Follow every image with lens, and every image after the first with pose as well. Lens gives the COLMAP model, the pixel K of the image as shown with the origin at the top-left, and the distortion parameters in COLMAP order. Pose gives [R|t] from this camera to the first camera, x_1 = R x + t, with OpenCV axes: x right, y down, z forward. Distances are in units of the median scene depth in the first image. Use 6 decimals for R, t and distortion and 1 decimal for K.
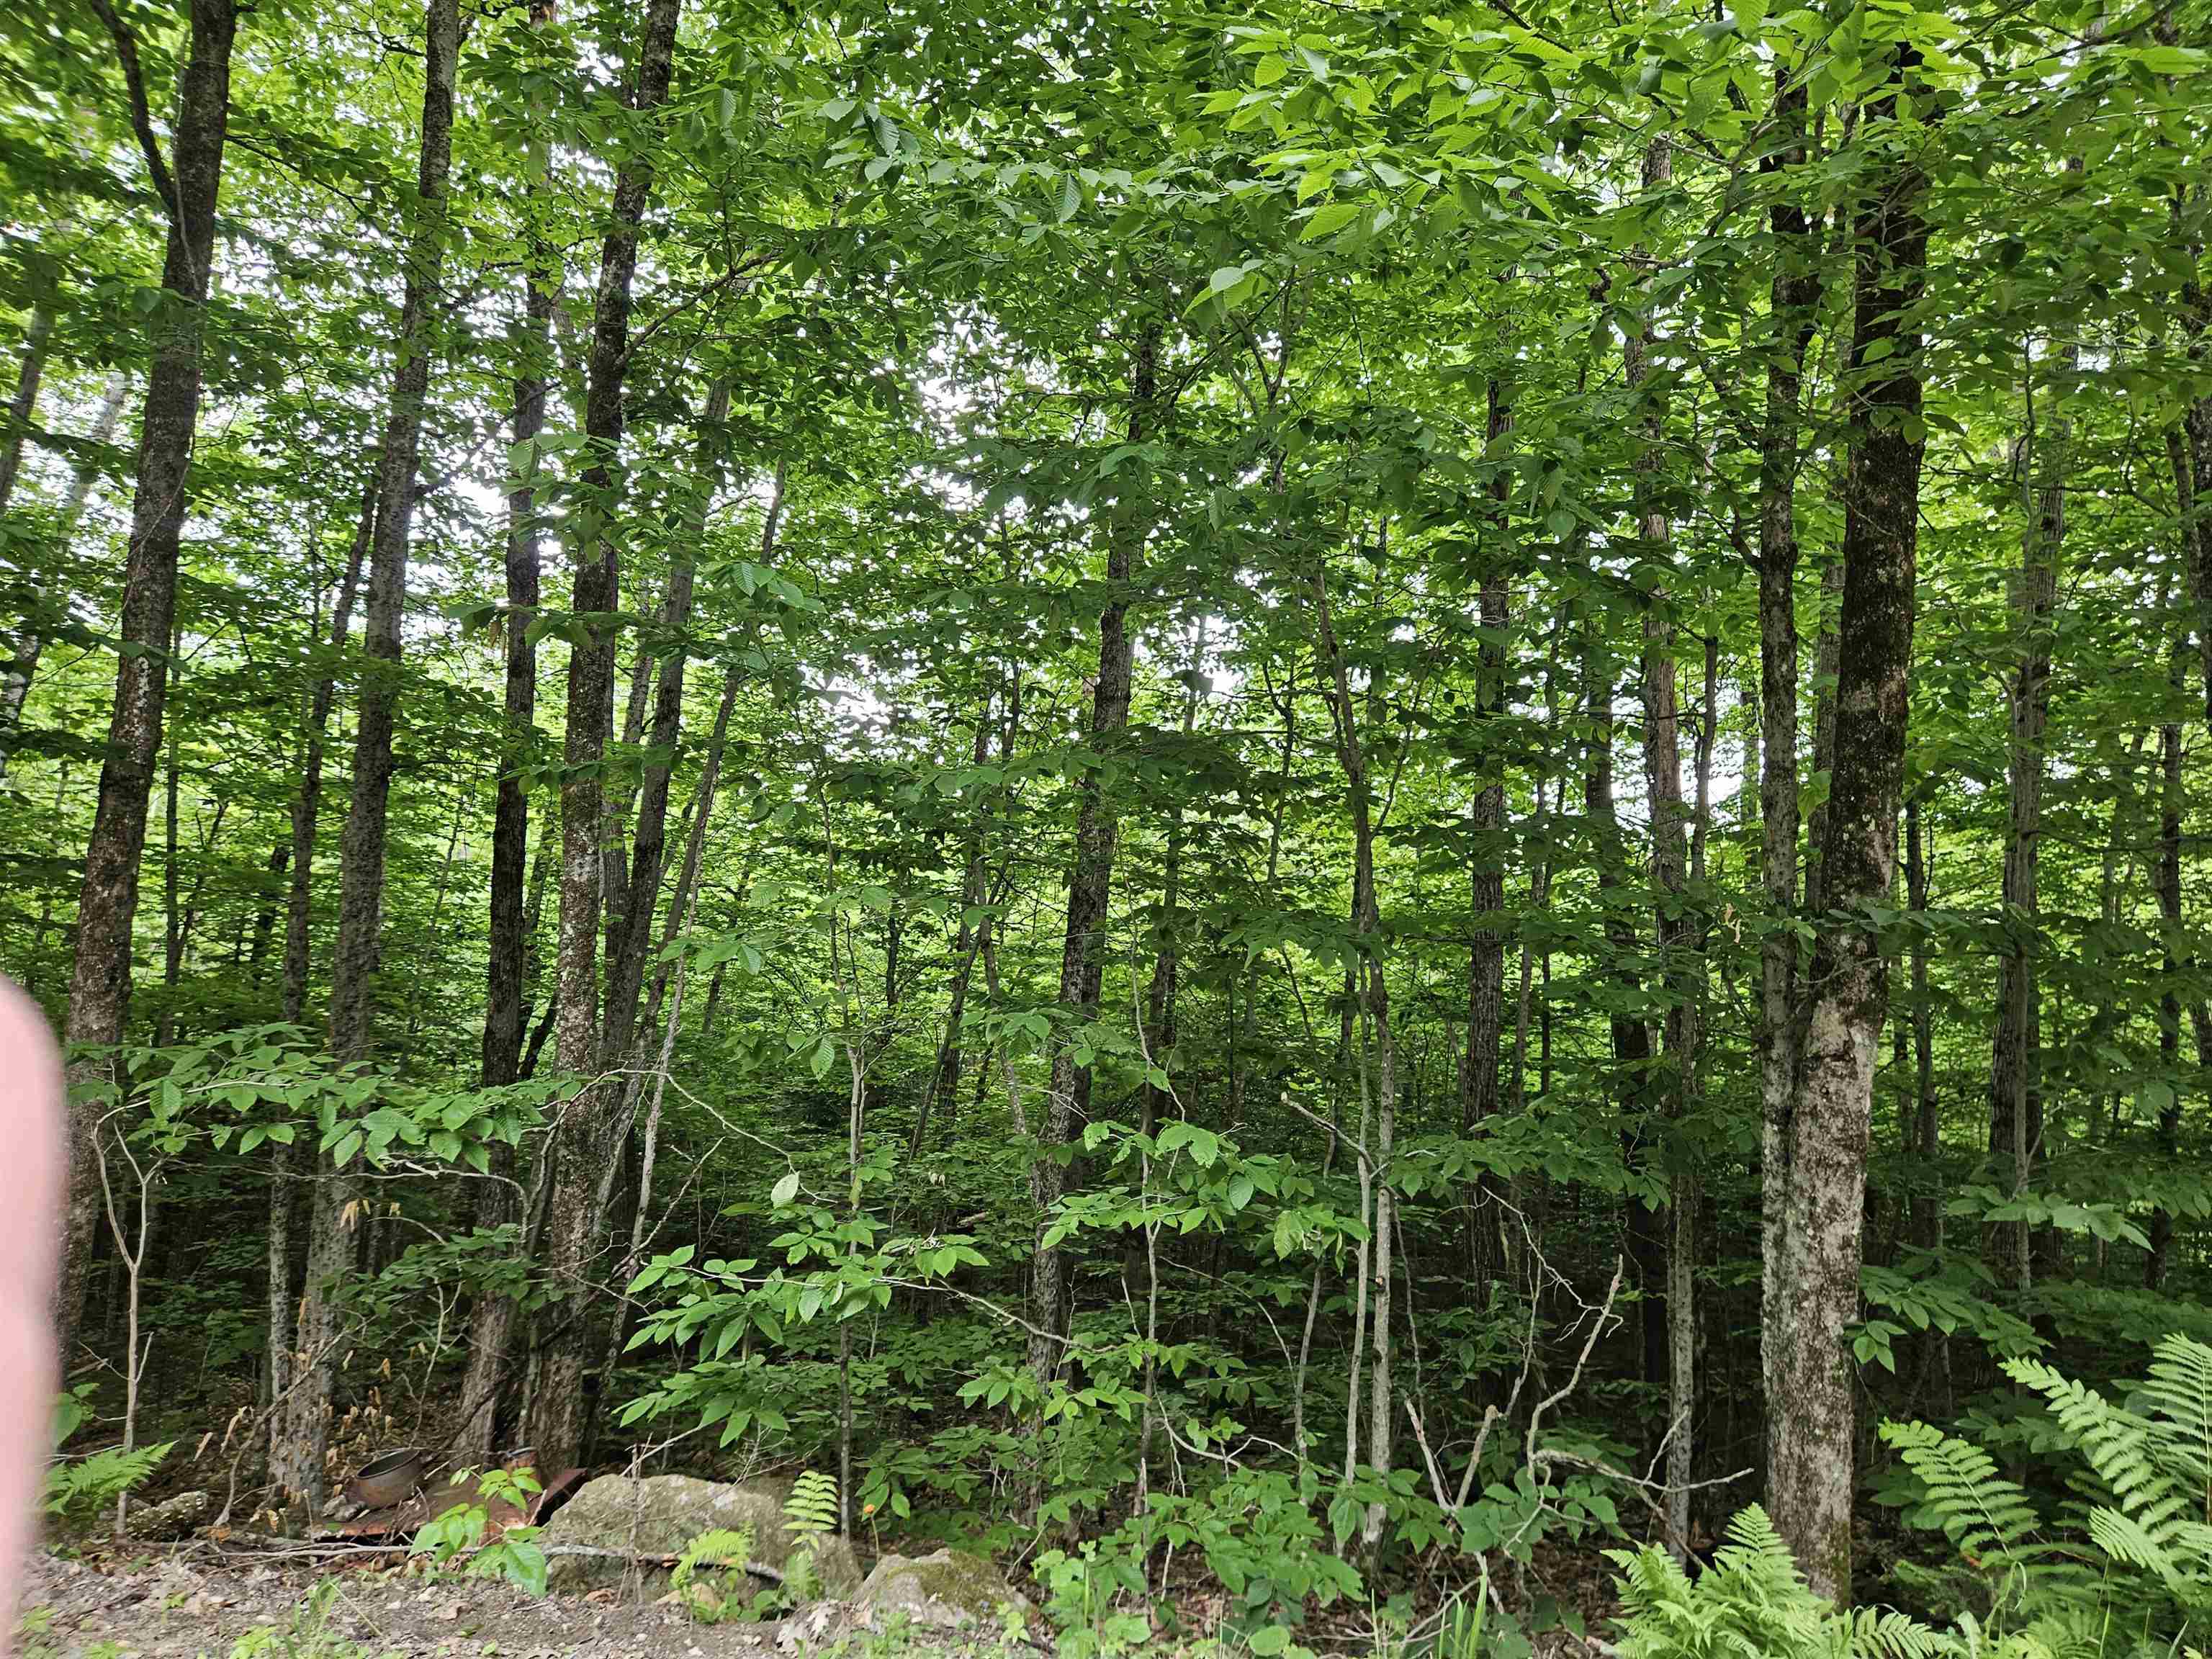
lens RADIAL K [[1484.2, 0, 1109.6], [0, 1484.2, 824.5], [0, 0, 1]] dist [0.079926, -0.068620]
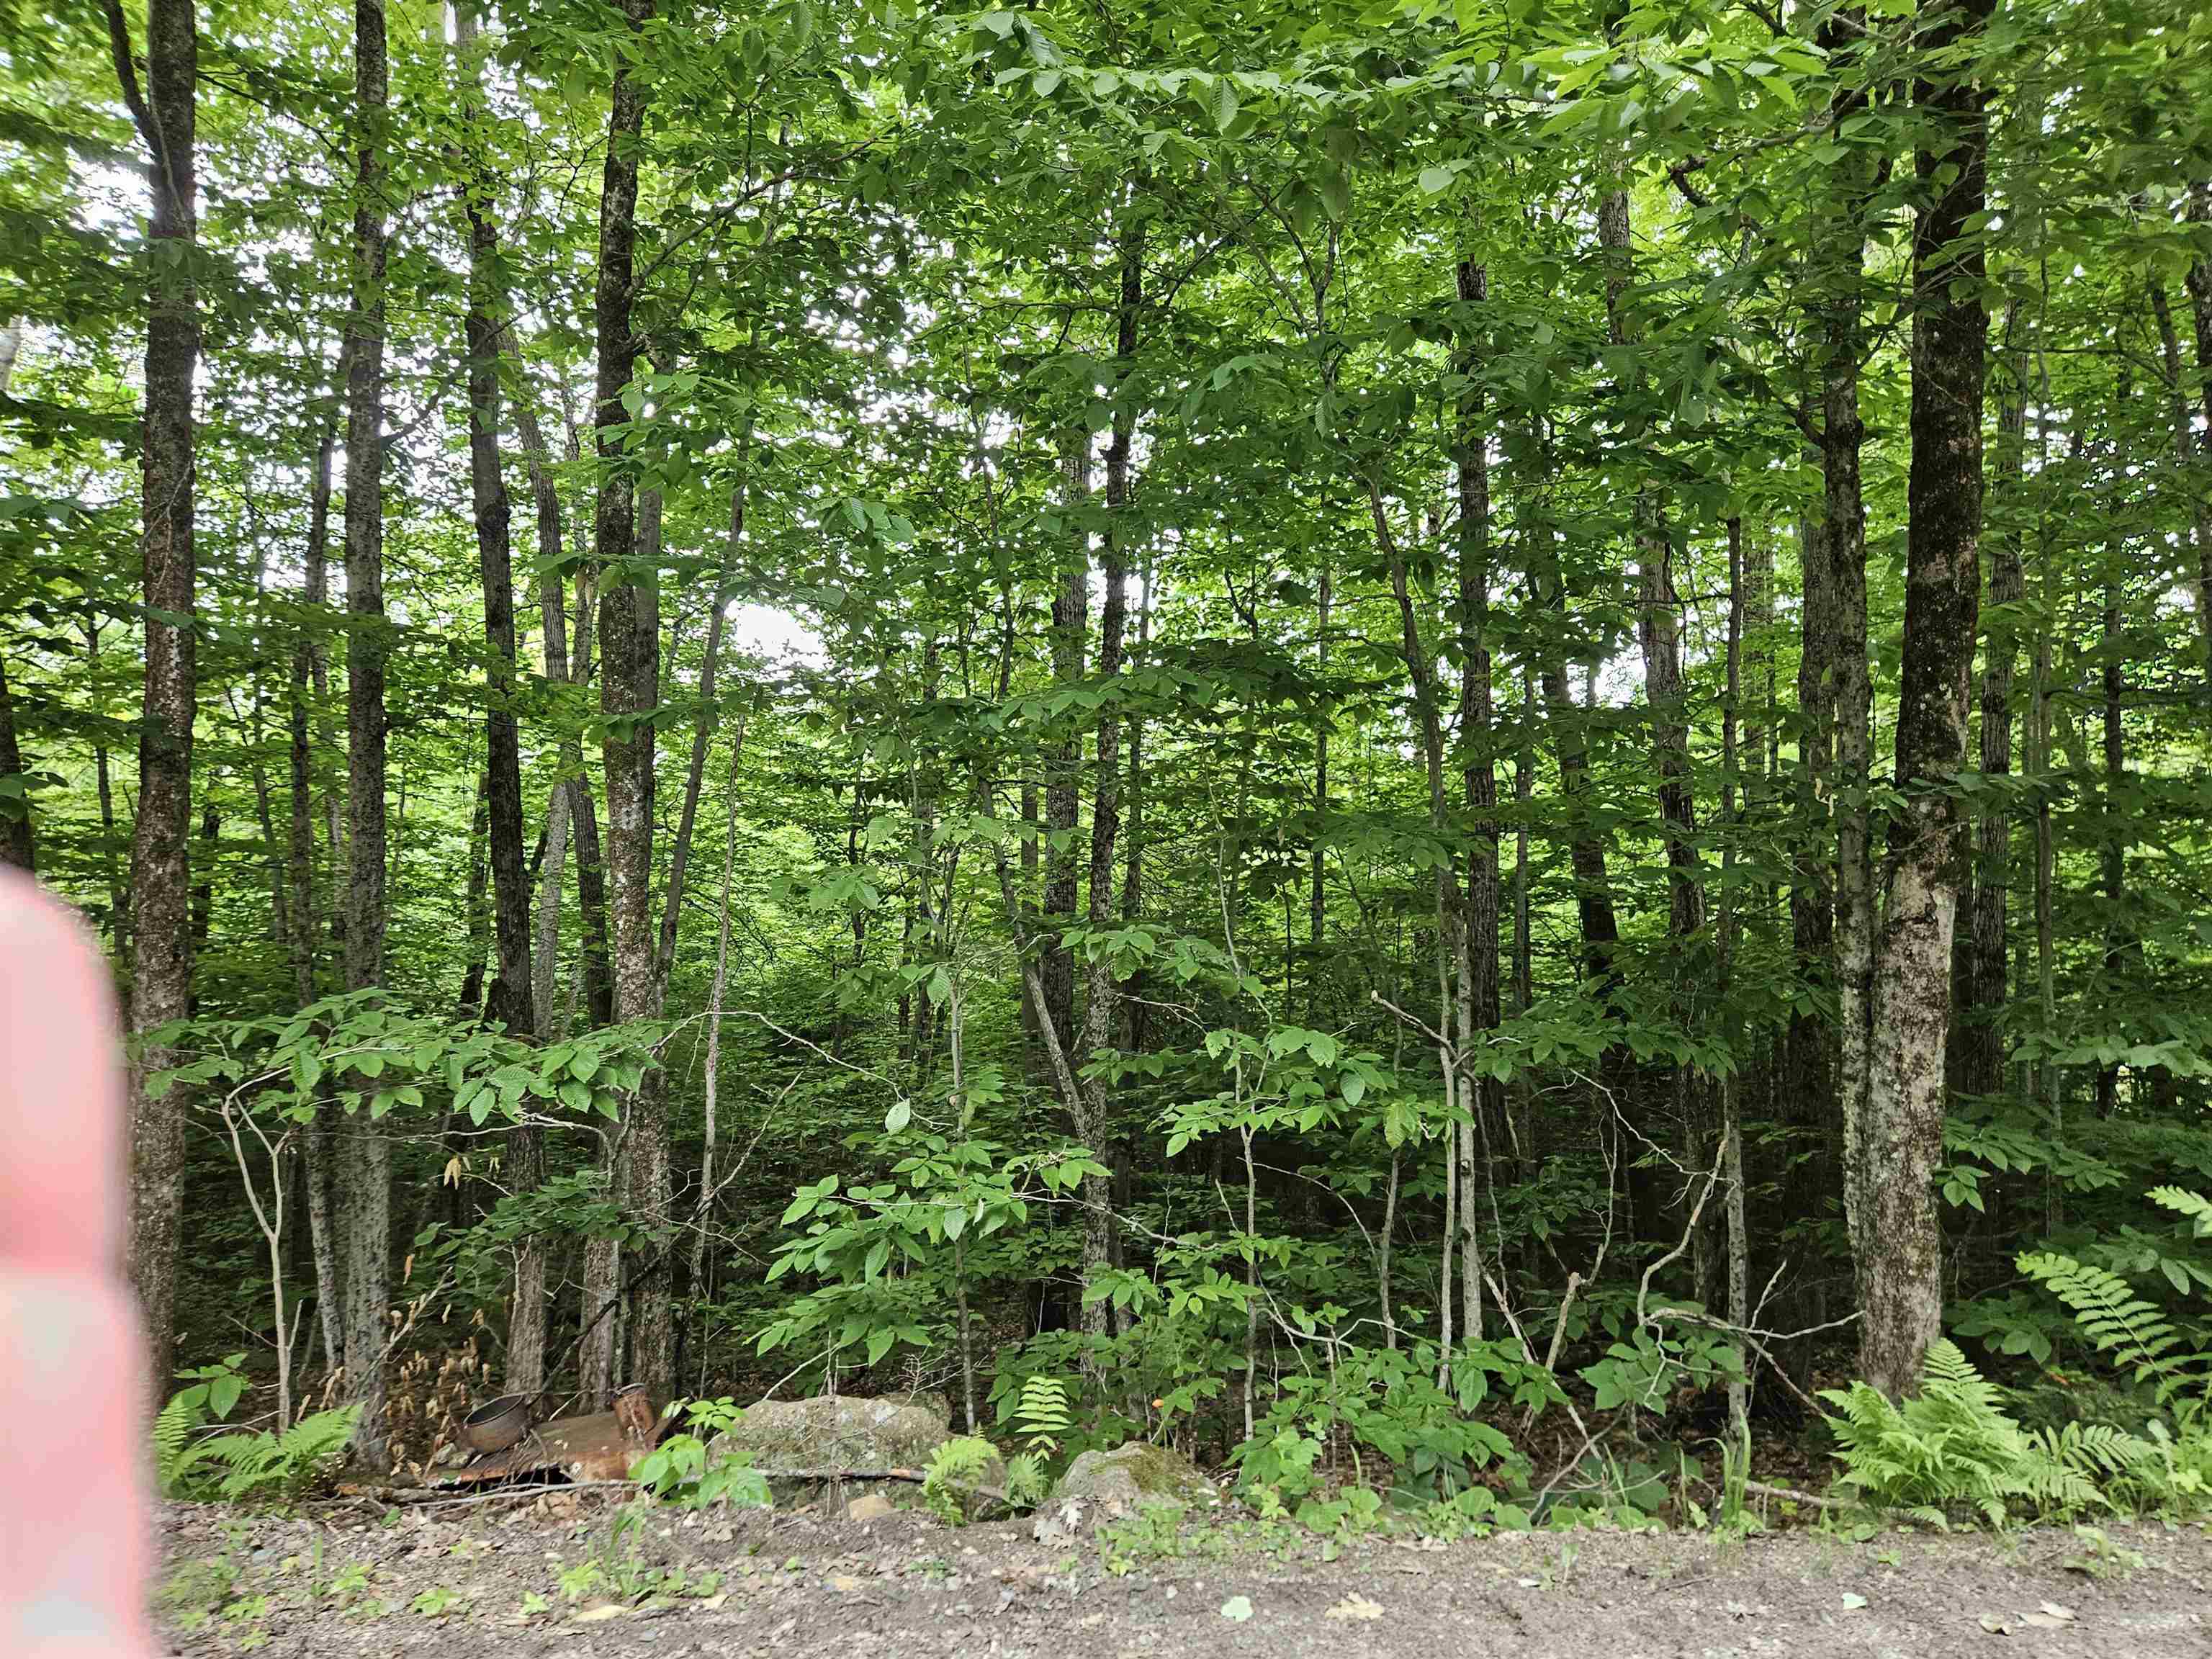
lens RADIAL K [[1482.7, 0, 1084.0], [0, 1482.7, 835.7], [0, 0, 1]] dist [0.090254, -0.084208]
pose [[0.997127, -0.063569, 0.041197, -0.129068], [0.060791, 0.996000, 0.065479, -0.006505], [-0.045194, -0.062787, 0.997003, -0.007971]]
